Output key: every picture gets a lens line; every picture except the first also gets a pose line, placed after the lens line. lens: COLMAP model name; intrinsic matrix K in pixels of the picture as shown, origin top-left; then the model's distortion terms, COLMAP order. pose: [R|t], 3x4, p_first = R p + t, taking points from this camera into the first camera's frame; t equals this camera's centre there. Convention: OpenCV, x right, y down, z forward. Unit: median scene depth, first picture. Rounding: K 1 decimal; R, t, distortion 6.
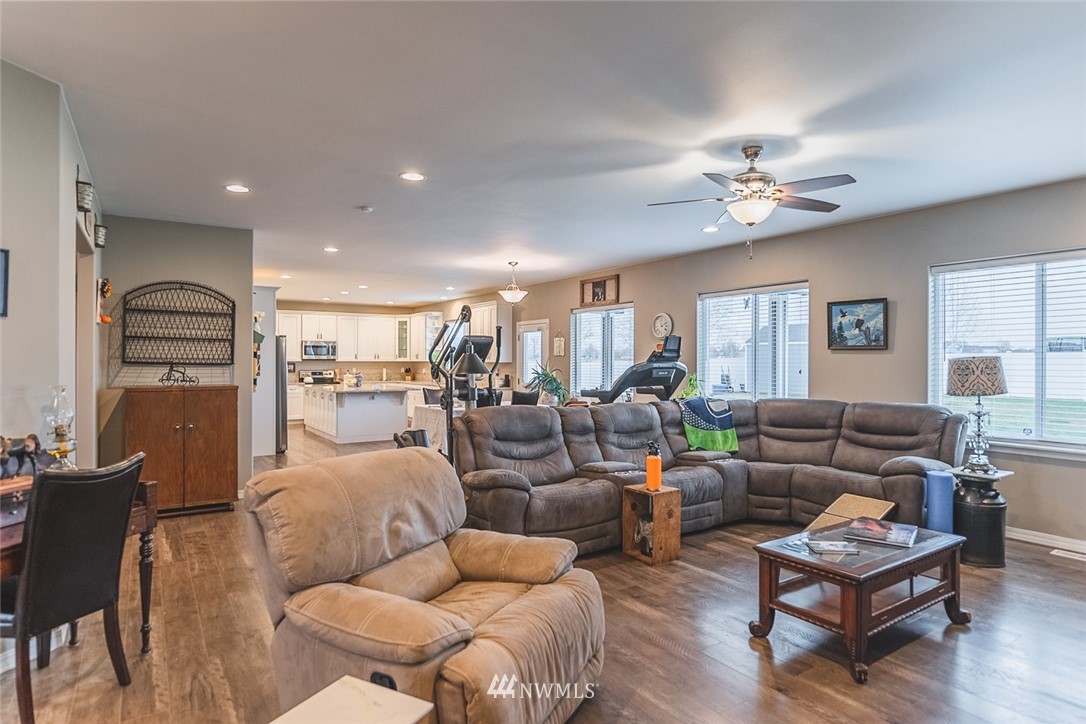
lens RADIAL K [[597.8, 0, 536.2], [0, 597.8, 360.8], [0, 0, 1]] dist [-0.009078, -0.000091]
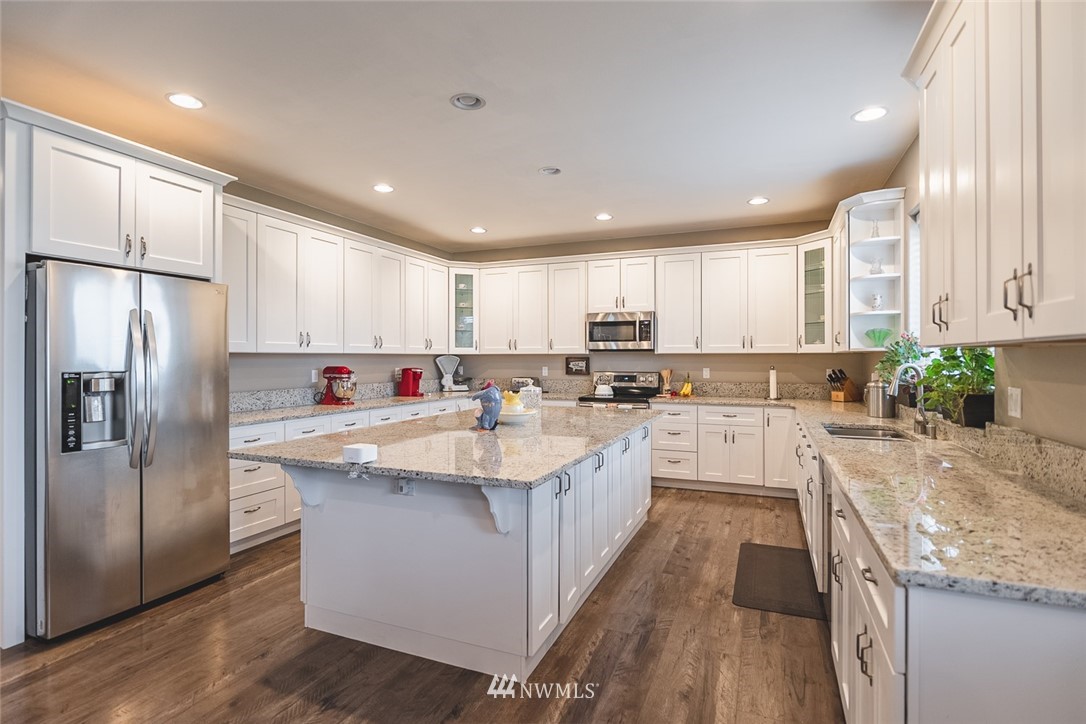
lens RADIAL K [[562.3, 0, 527.8], [0, 562.3, 355.6], [0, 0, 1]] dist [-0.006523, -0.000742]
pose [[0.552811, -0.005690, -0.833287, -0.030841], [0.001182, 0.999981, -0.006043, 0.006520], [0.833306, 0.002356, 0.552808, 0.902073]]
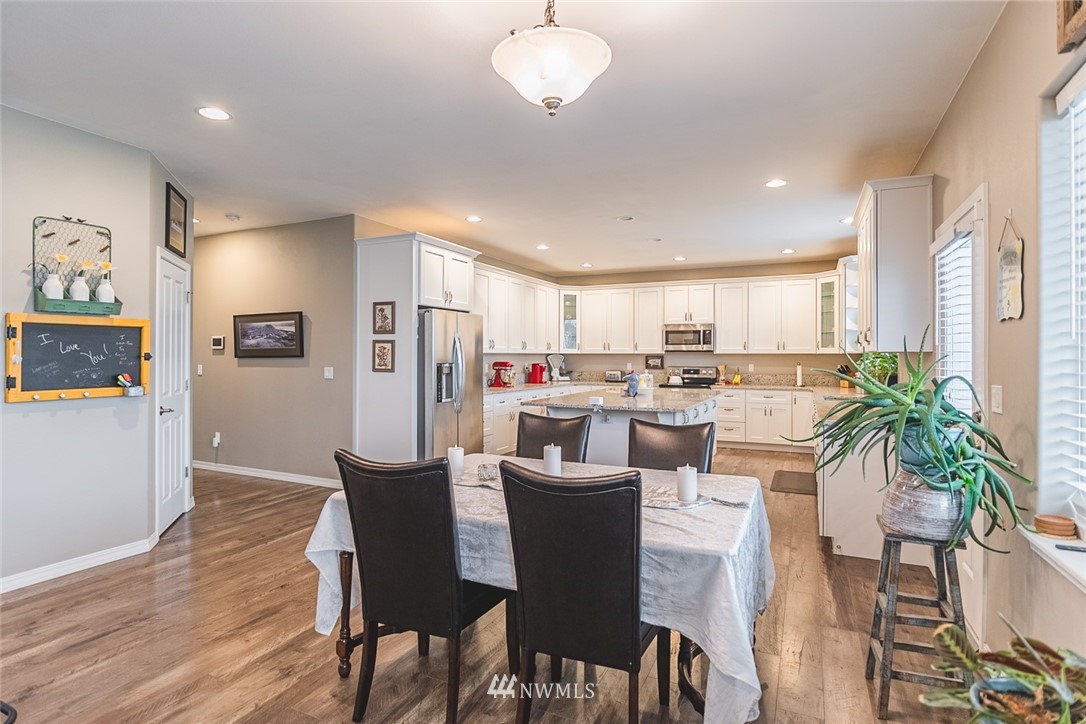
lens RADIAL K [[562.3, 0, 537.2], [0, 562.3, 354.4], [0, 0, 1]] dist [-0.006523, -0.000742]
pose [[0.516939, -0.002466, -0.856019, 0.123689], [-0.001796, 0.999991, -0.003965, 0.005896], [0.856021, 0.003586, 0.516929, 0.690699]]
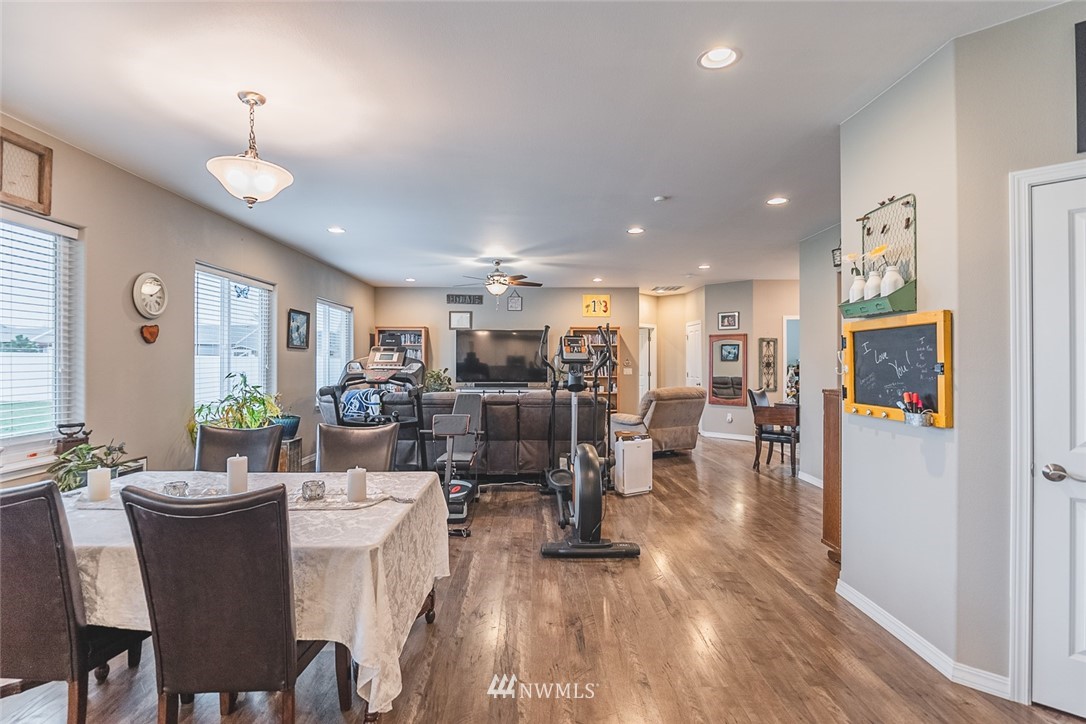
lens RADIAL K [[532.6, 0, 539.2], [0, 532.6, 358.4], [0, 0, 1]] dist [-0.014981, 0.000166]
pose [[-0.842586, -0.000303, 0.538562, -0.297909], [-0.003621, 0.999980, -0.005102, 0.003931], [-0.538550, -0.006249, -0.842571, 0.936076]]
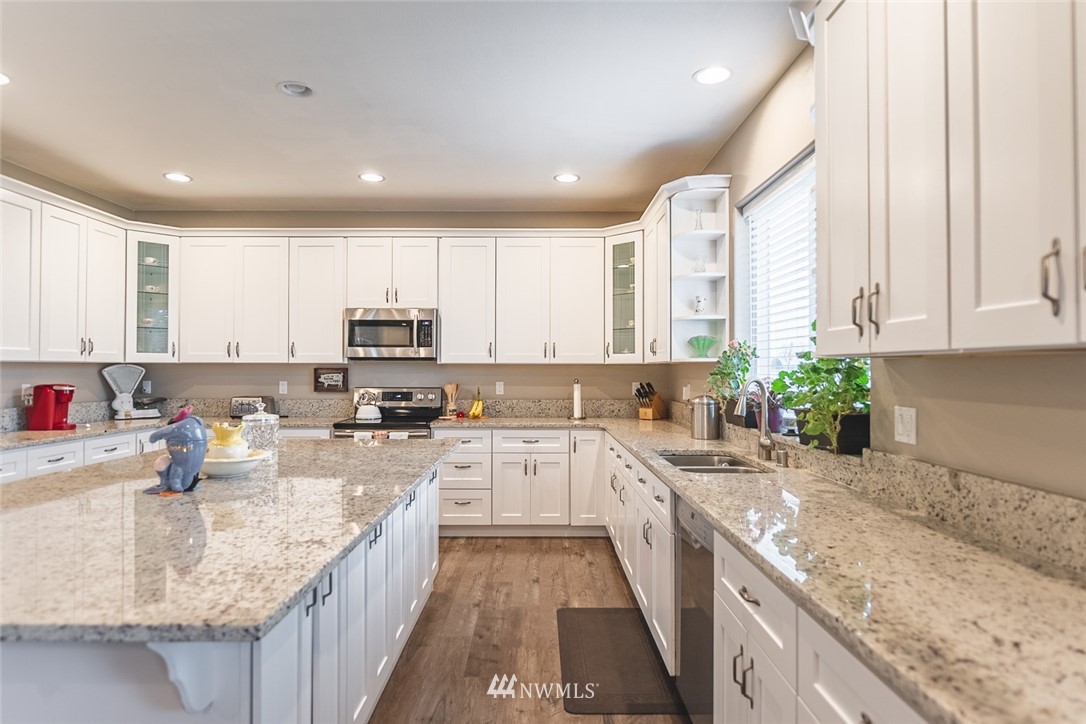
lens RADIAL K [[648.1, 0, 548.6], [0, 648.1, 359.2], [0, 0, 1]] dist [-0.007575, -0.002715]
pose [[0.845811, -0.008206, -0.533419, -0.092646], [-0.000567, 0.999867, -0.016280, 0.006056], [0.533482, 0.014072, 0.845695, 0.943891]]
